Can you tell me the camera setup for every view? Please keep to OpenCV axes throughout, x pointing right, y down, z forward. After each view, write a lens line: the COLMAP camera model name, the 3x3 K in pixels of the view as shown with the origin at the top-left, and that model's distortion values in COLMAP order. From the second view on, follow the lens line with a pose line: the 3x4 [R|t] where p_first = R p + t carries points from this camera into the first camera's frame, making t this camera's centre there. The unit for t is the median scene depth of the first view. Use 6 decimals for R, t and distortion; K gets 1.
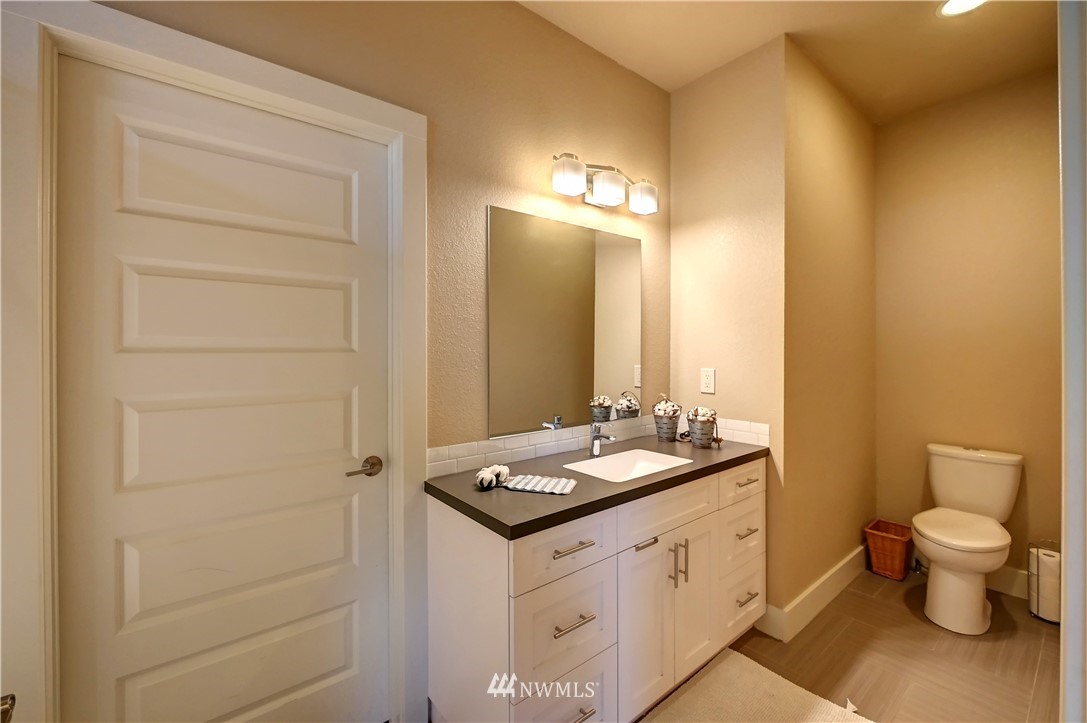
lens RADIAL K [[450.7, 0, 542.0], [0, 450.7, 351.3], [0, 0, 1]] dist [-0.009995, 0.000080]
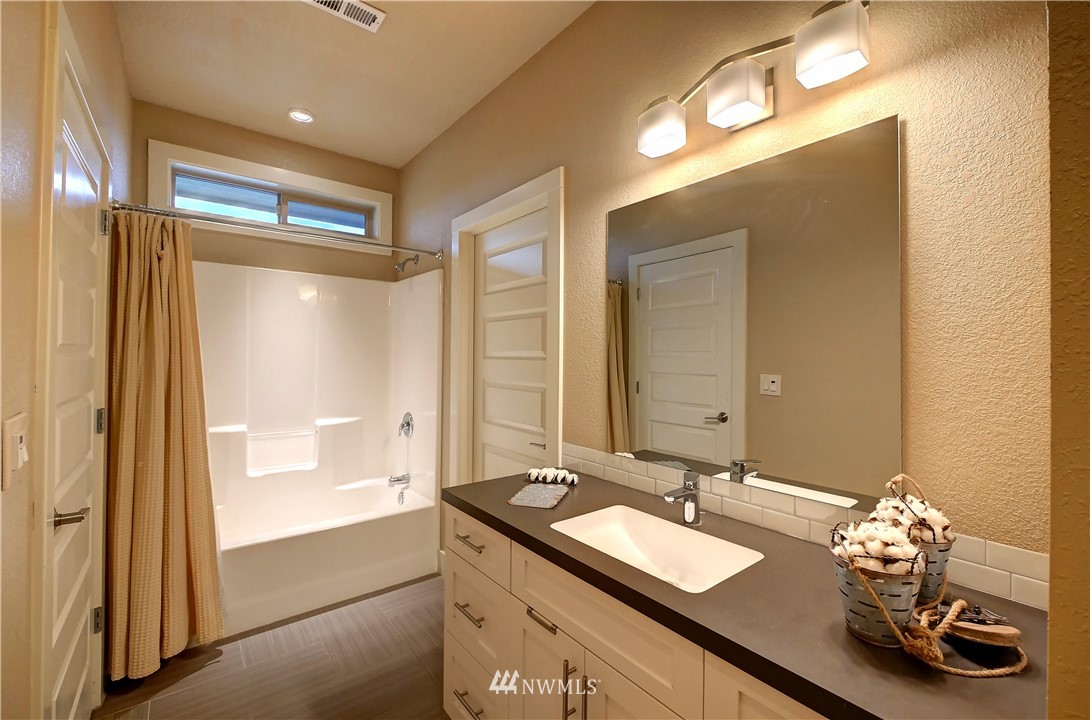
lens RADIAL K [[451.9, 0, 543.5], [0, 451.9, 349.8], [0, 0, 1]] dist [-0.009995, 0.000080]
pose [[-0.017965, -0.010689, -0.999781, 1.001217], [-0.003888, 0.999936, -0.010621, -0.016409], [0.999831, 0.003697, -0.018005, 1.025301]]
